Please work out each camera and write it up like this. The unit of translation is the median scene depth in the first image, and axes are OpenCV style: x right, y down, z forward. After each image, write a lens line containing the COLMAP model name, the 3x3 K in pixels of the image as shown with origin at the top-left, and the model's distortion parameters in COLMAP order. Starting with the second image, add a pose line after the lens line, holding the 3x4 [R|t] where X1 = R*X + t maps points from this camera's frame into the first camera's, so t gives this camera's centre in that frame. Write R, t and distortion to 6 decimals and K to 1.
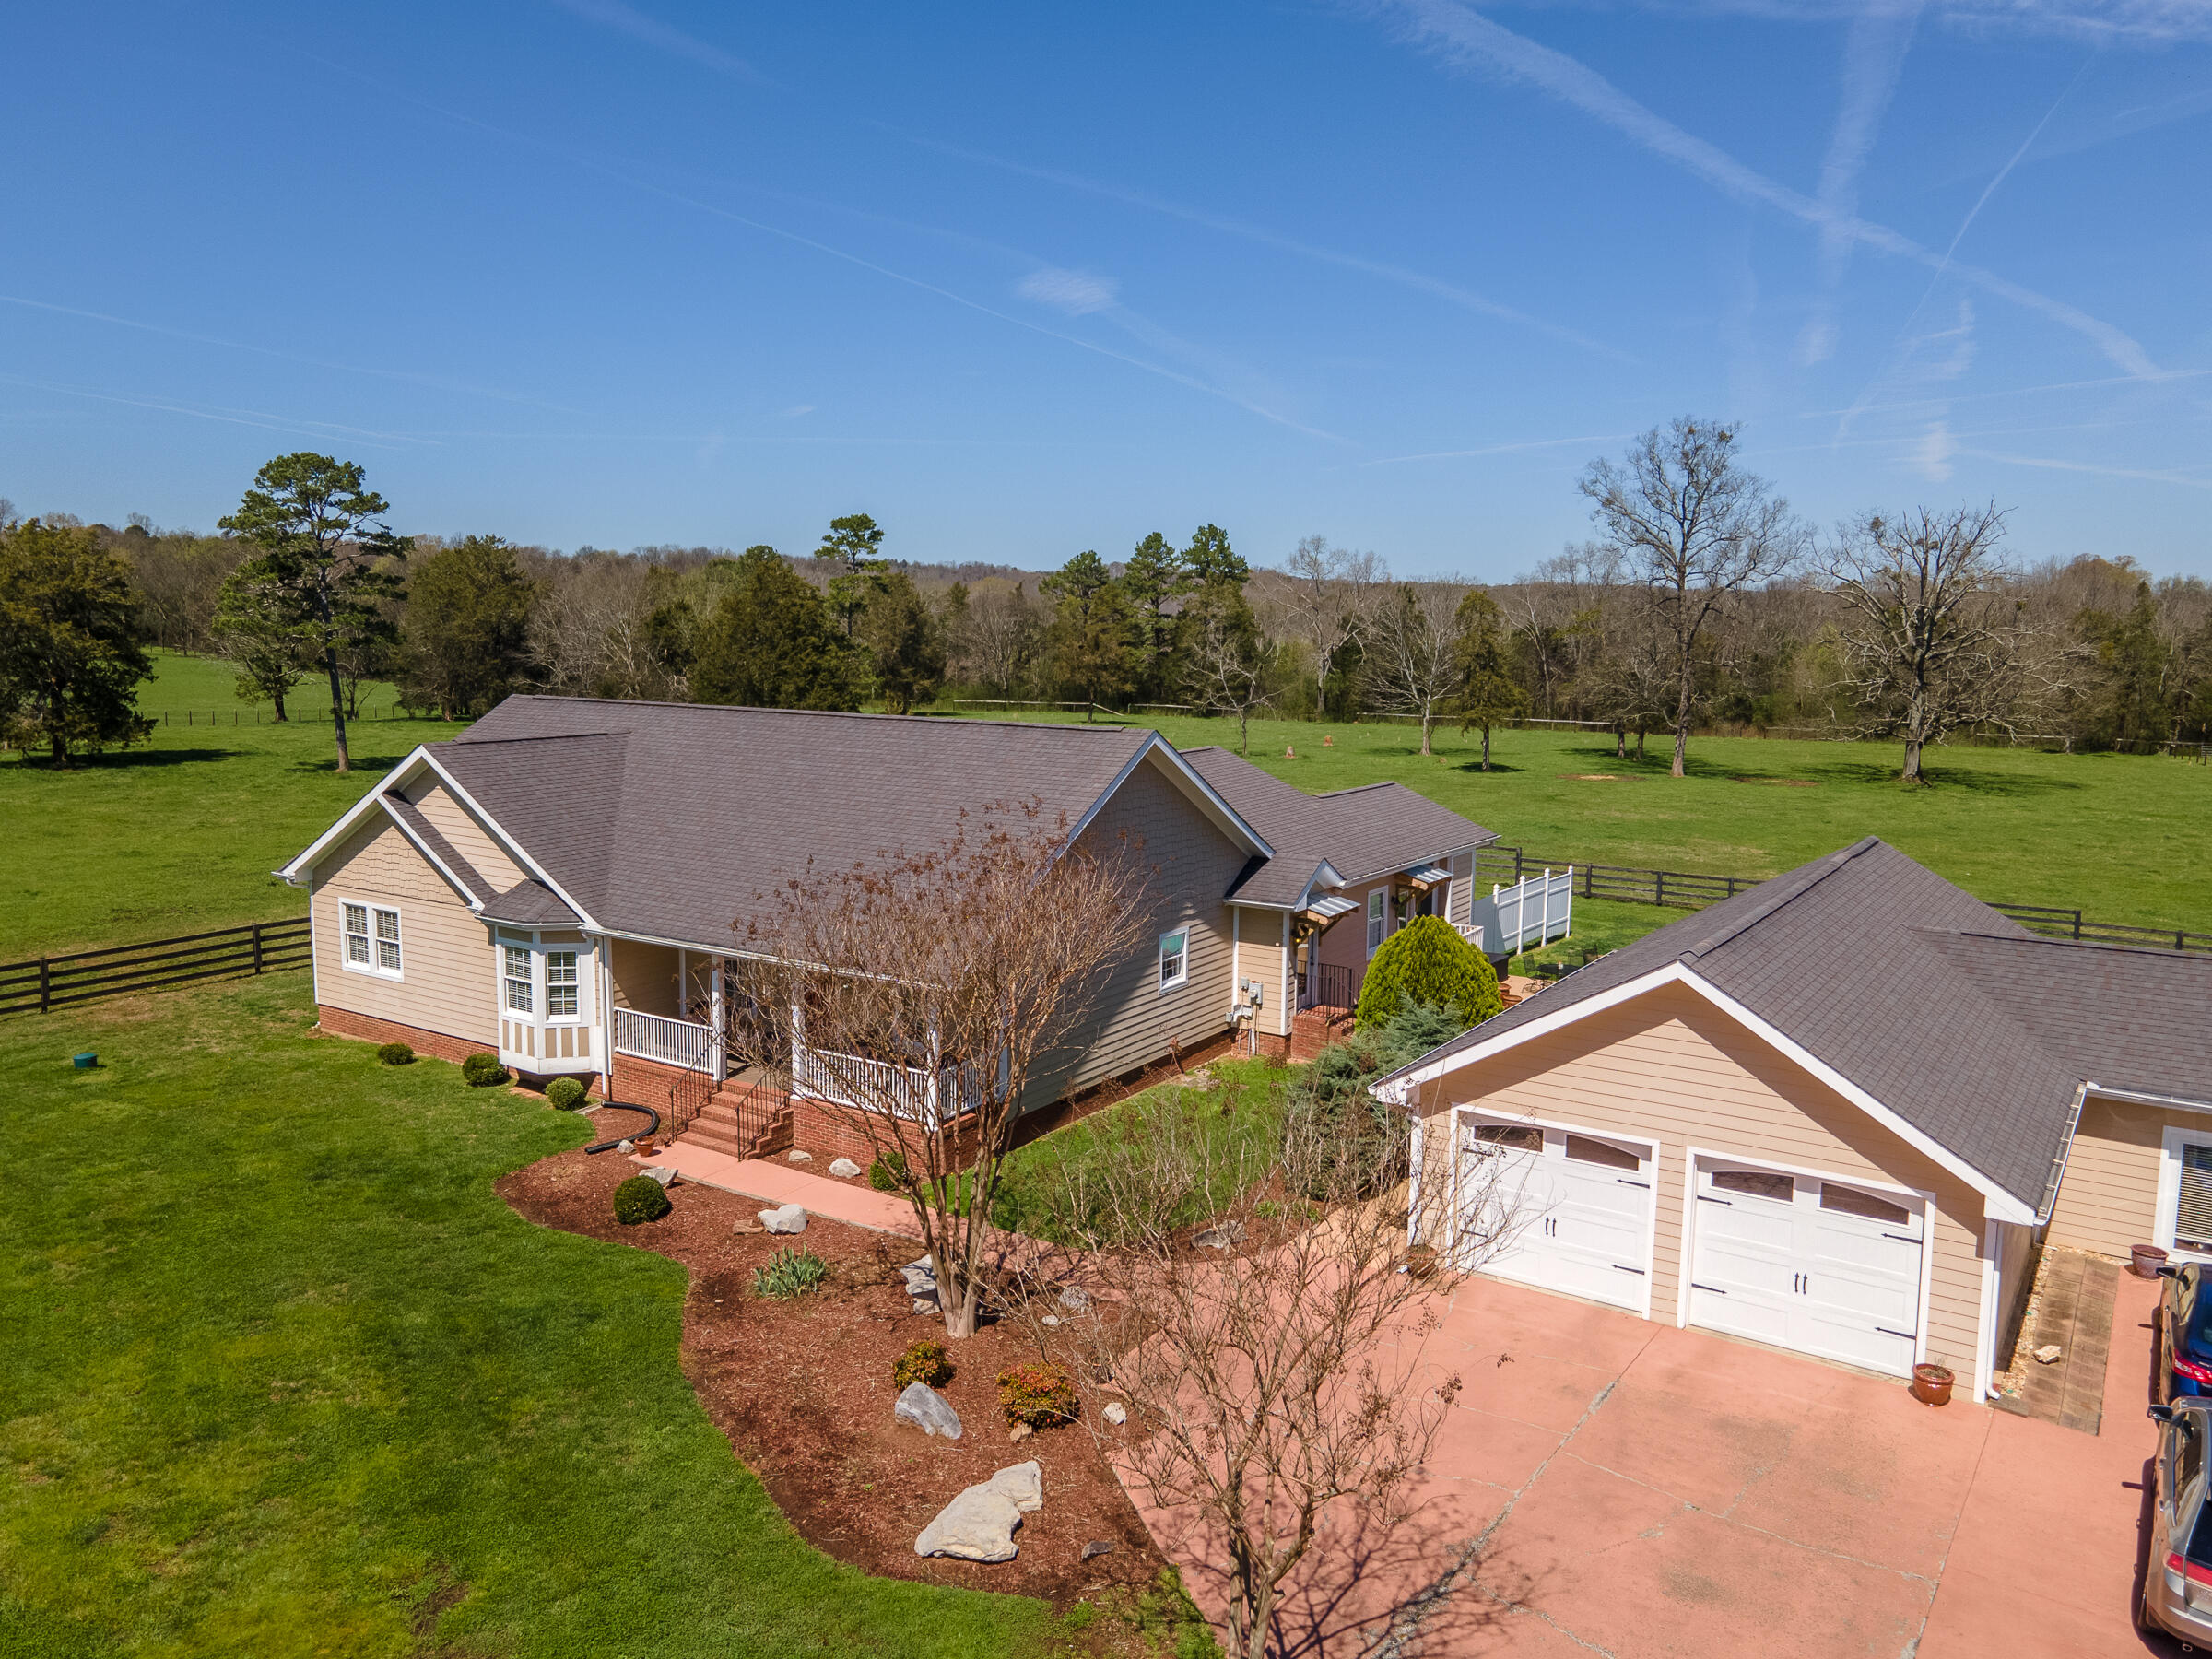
lens RADIAL K [[1609.8, 0, 1118.1], [0, 1609.8, 794.9], [0, 0, 1]] dist [0.000318, 0.059925]
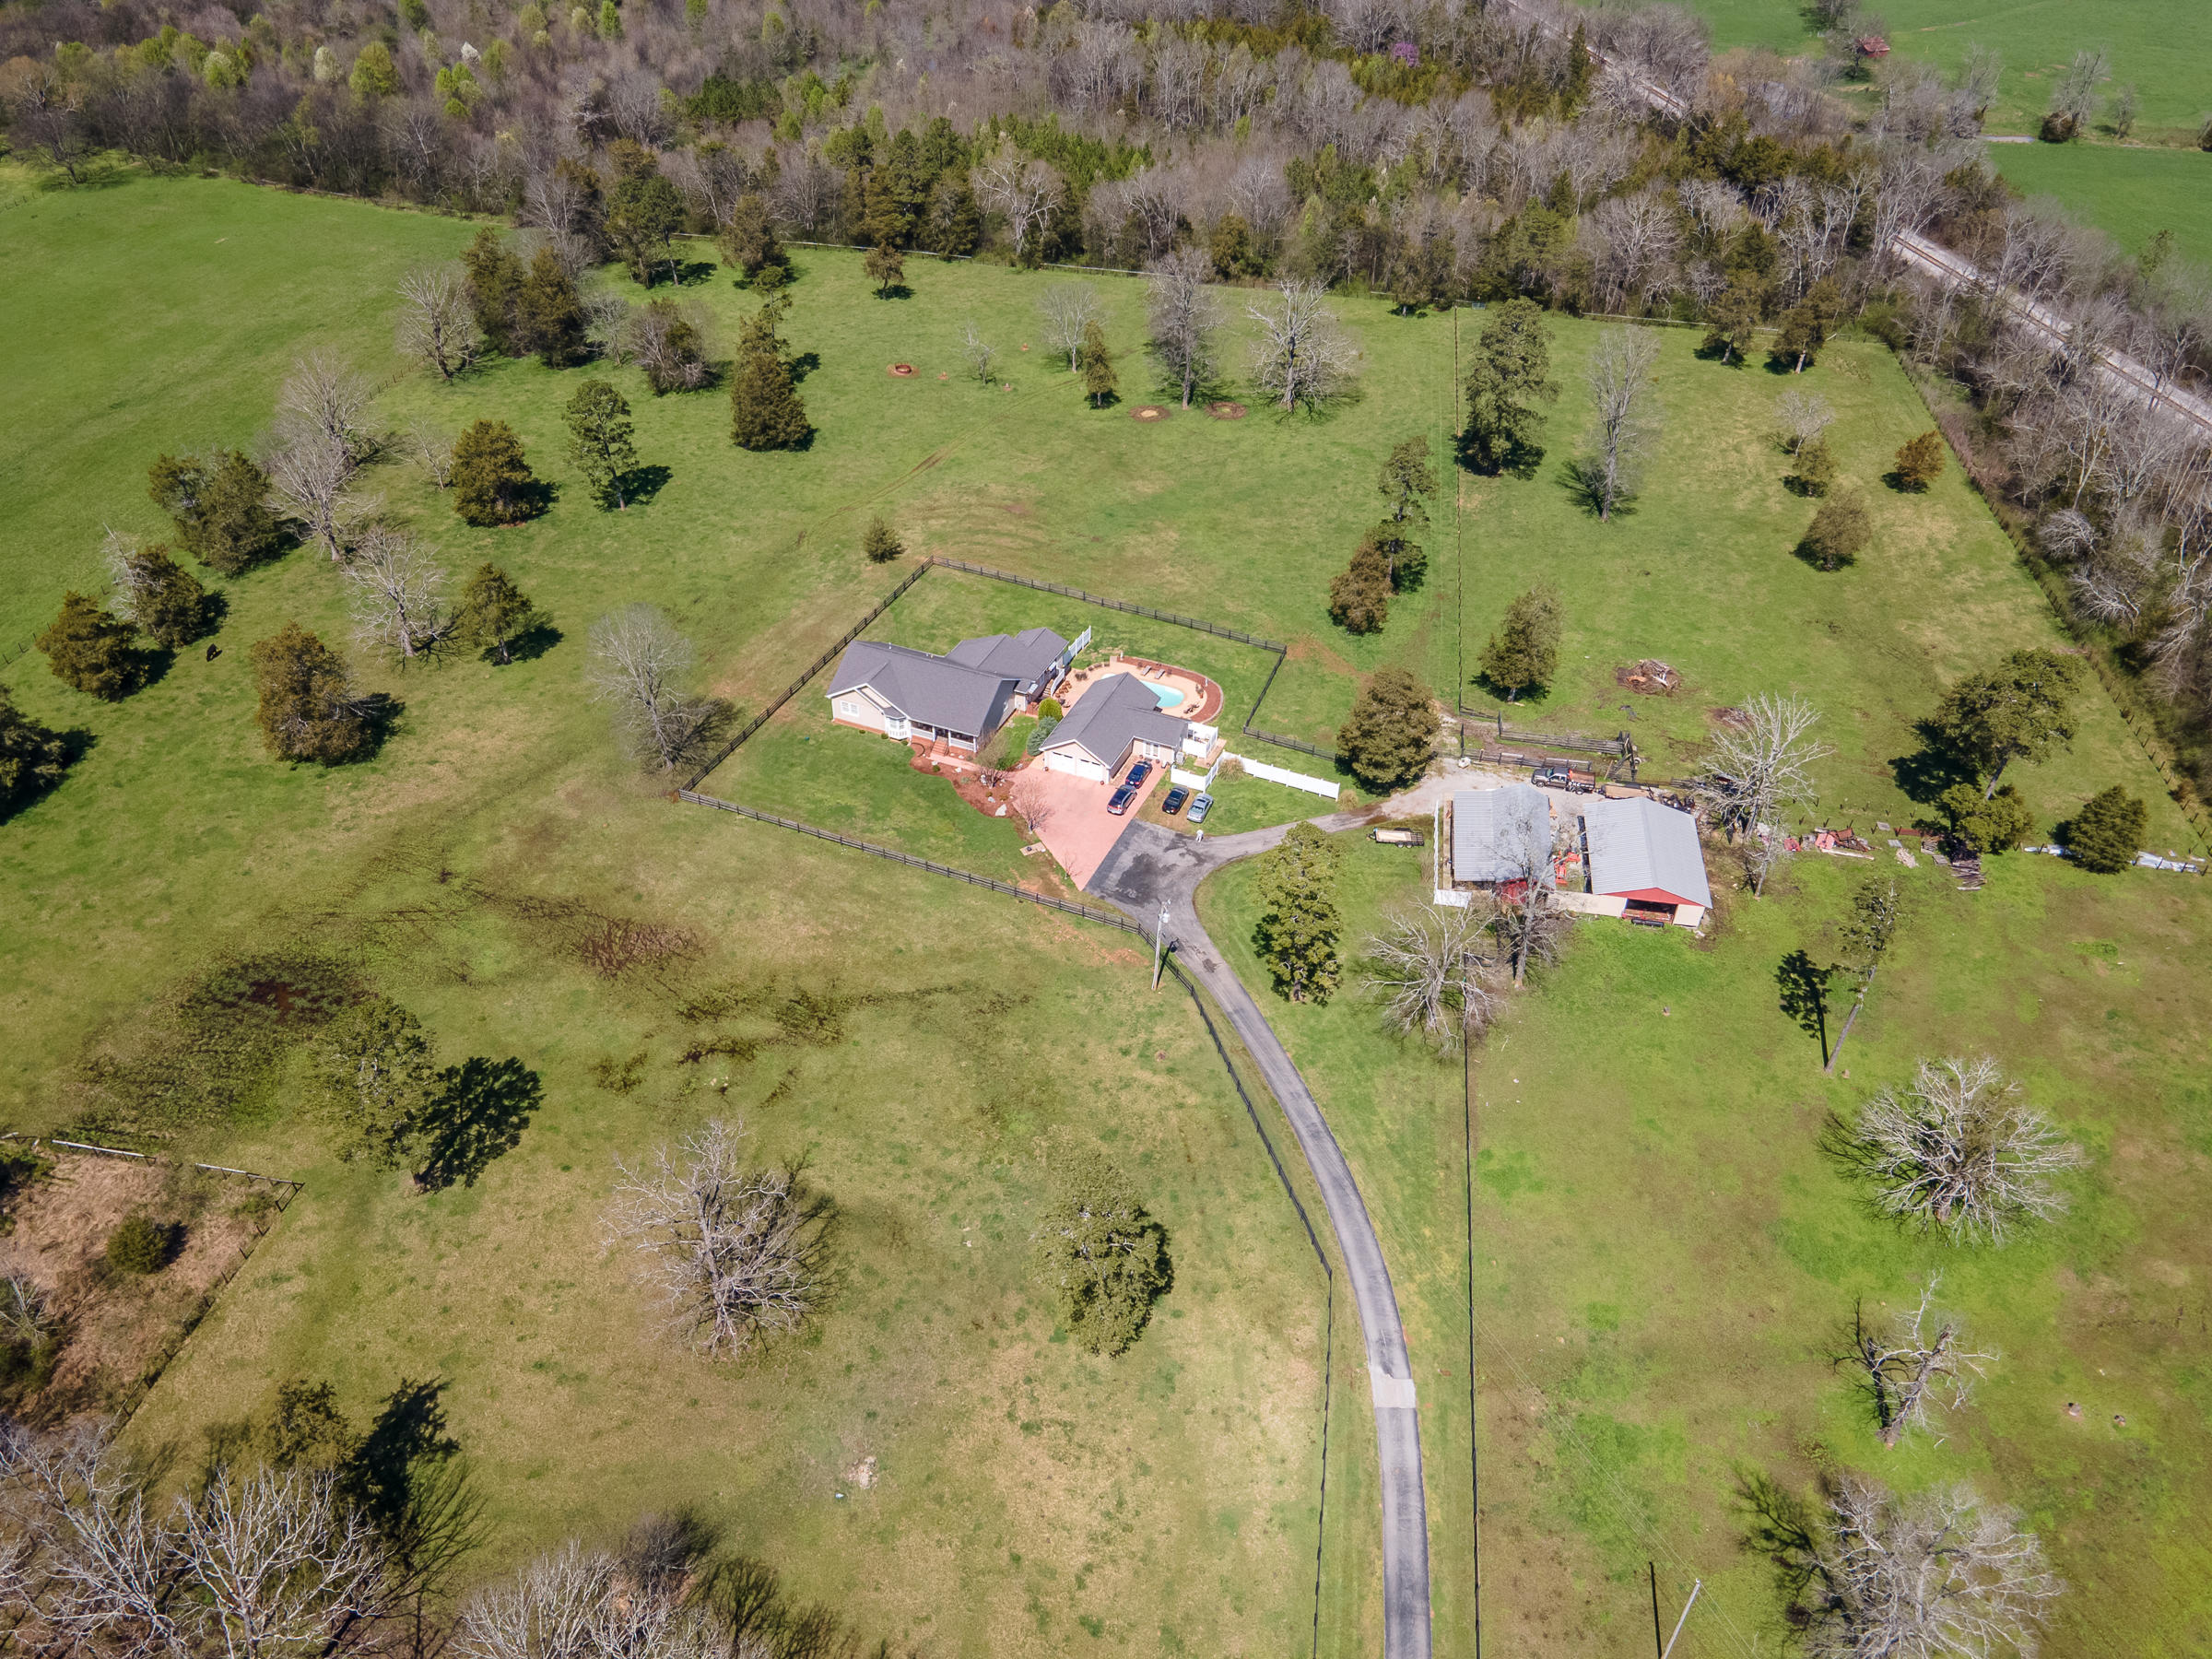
lens RADIAL K [[1597.6, 0, 1106.0], [0, 1597.6, 829.5], [0, 0, 1]] dist [0.008044, 0.065385]
pose [[0.984264, -0.104075, 0.142804, -0.477048], [0.014525, 0.853070, 0.521595, -2.501071], [-0.176107, -0.511313, 0.841157, -4.066352]]
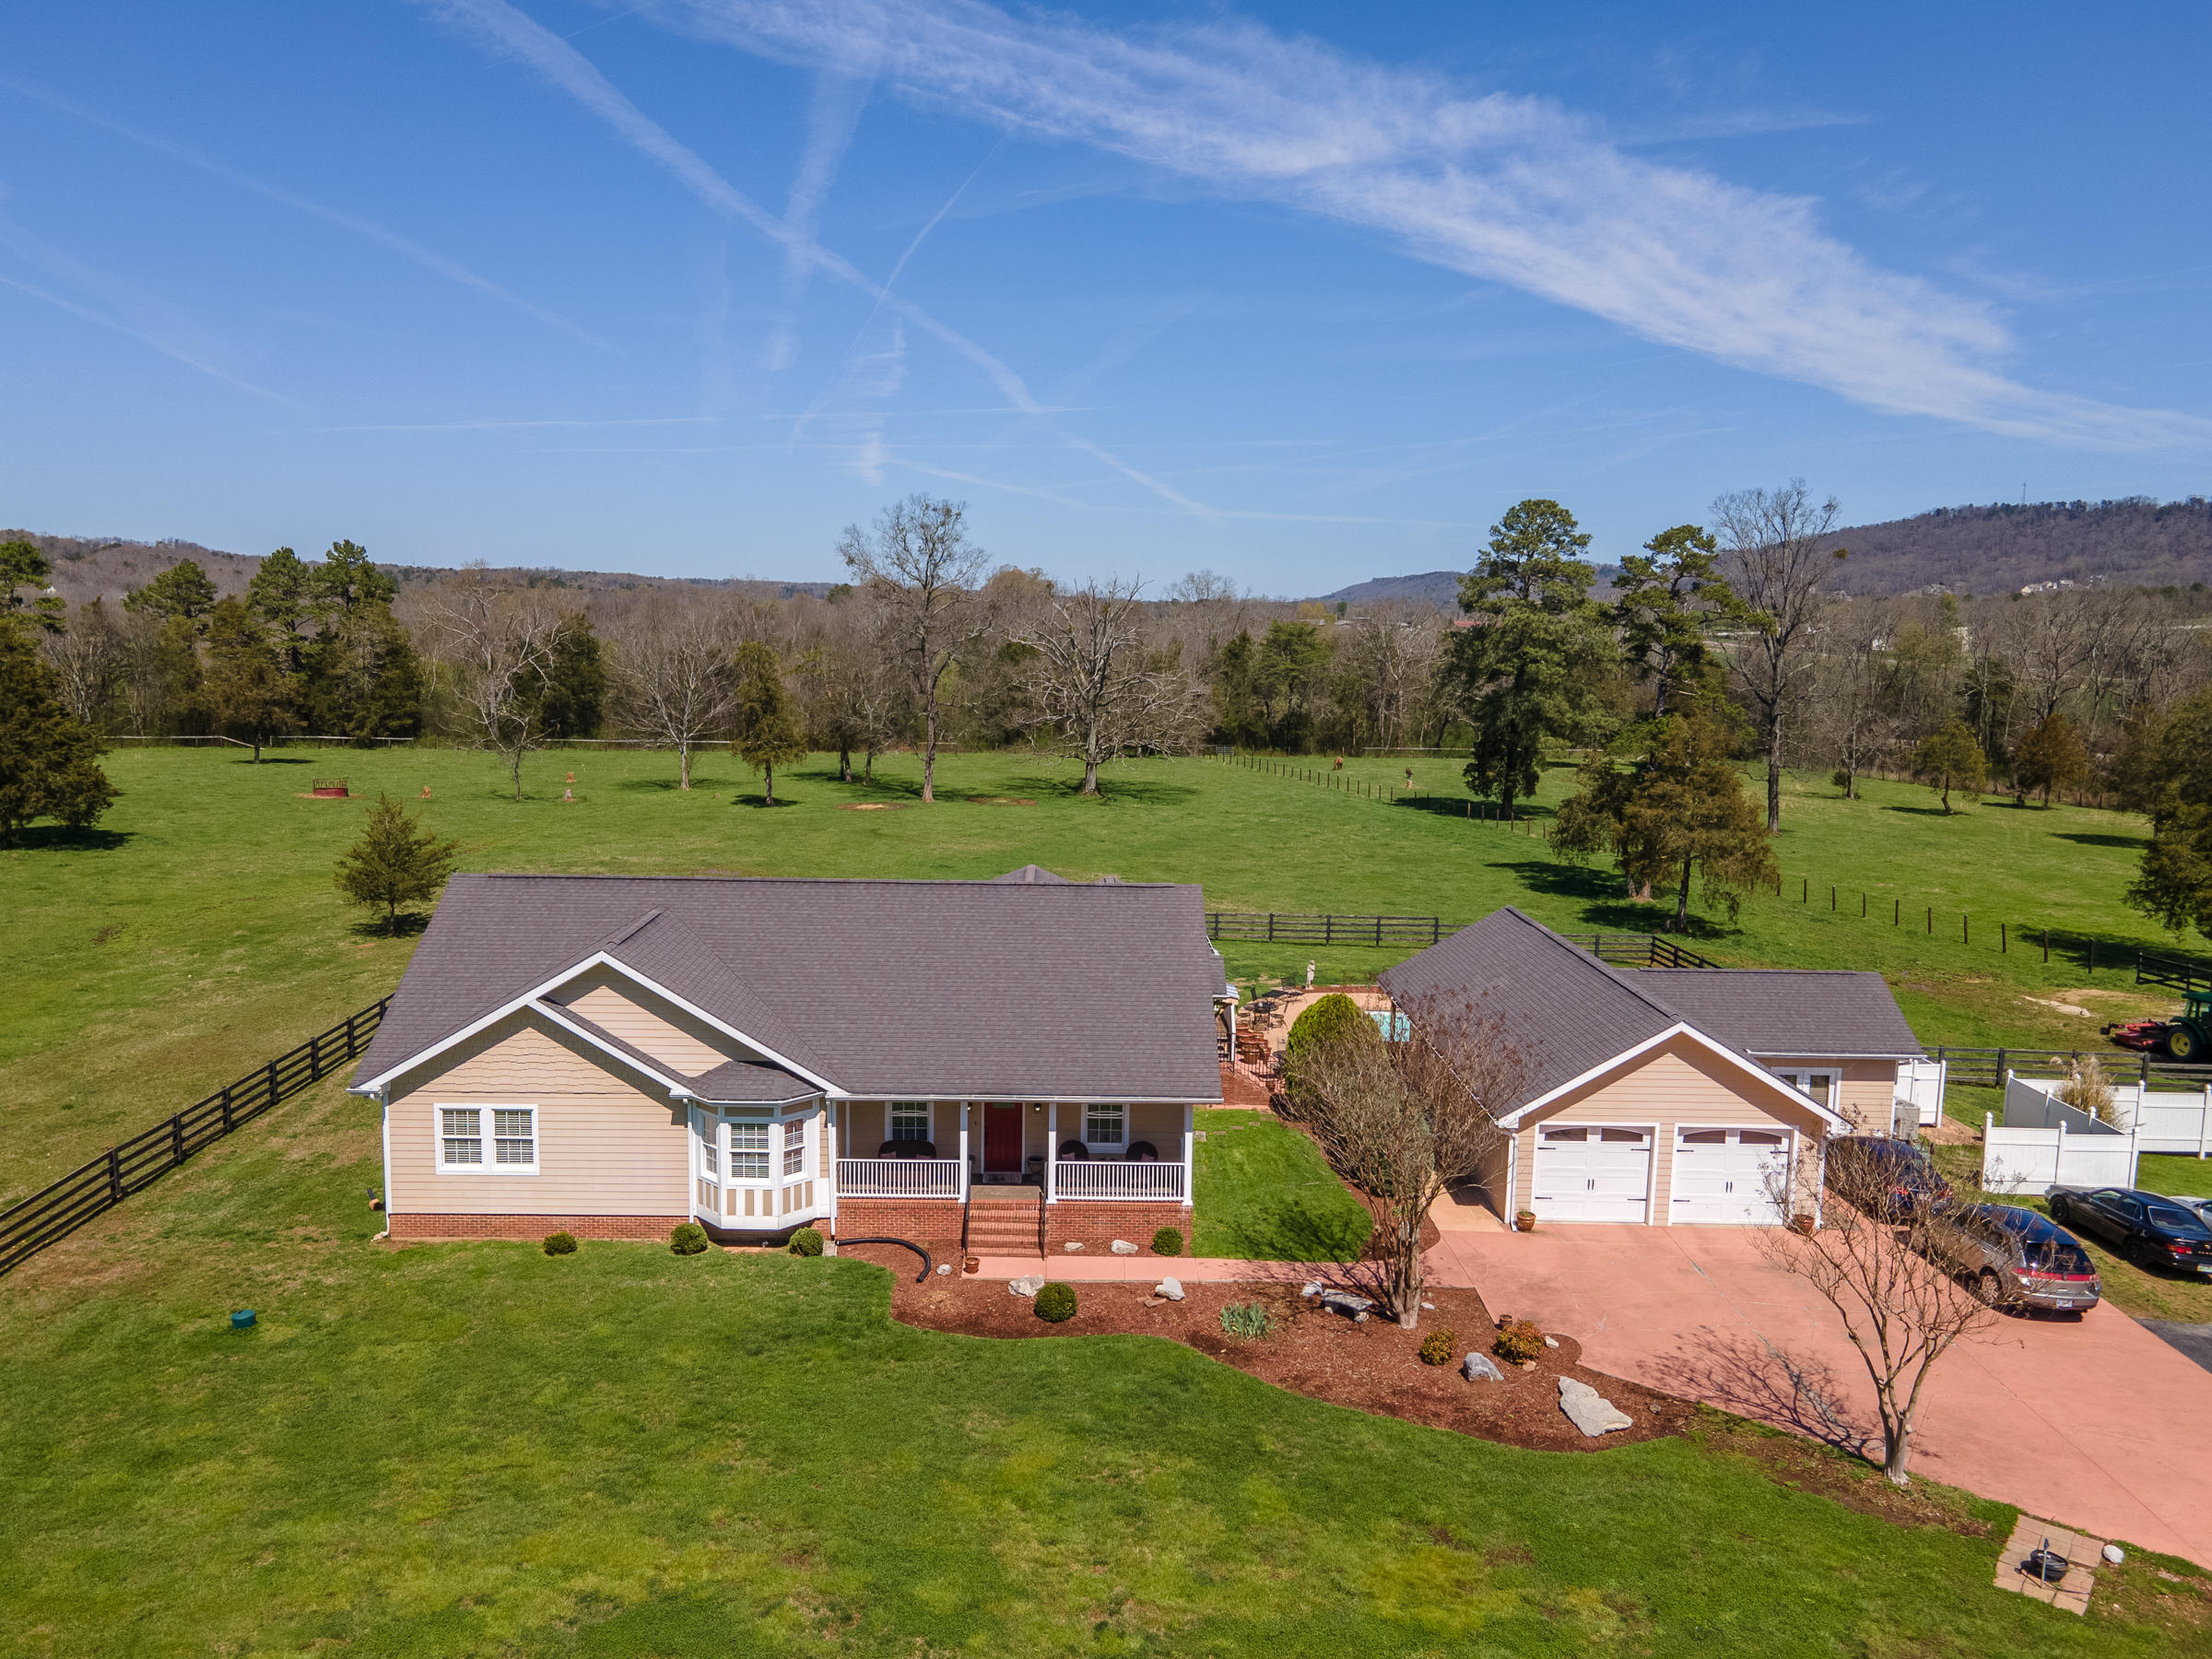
lens RADIAL K [[1597.6, 0, 1106.0], [0, 1597.6, 829.5], [0, 0, 1]] dist [0.008044, 0.065385]
pose [[0.821639, -0.067075, 0.566048, -0.786776], [0.049278, 0.997693, 0.046695, -0.149587], [-0.567874, -0.010473, 0.823049, -0.057533]]
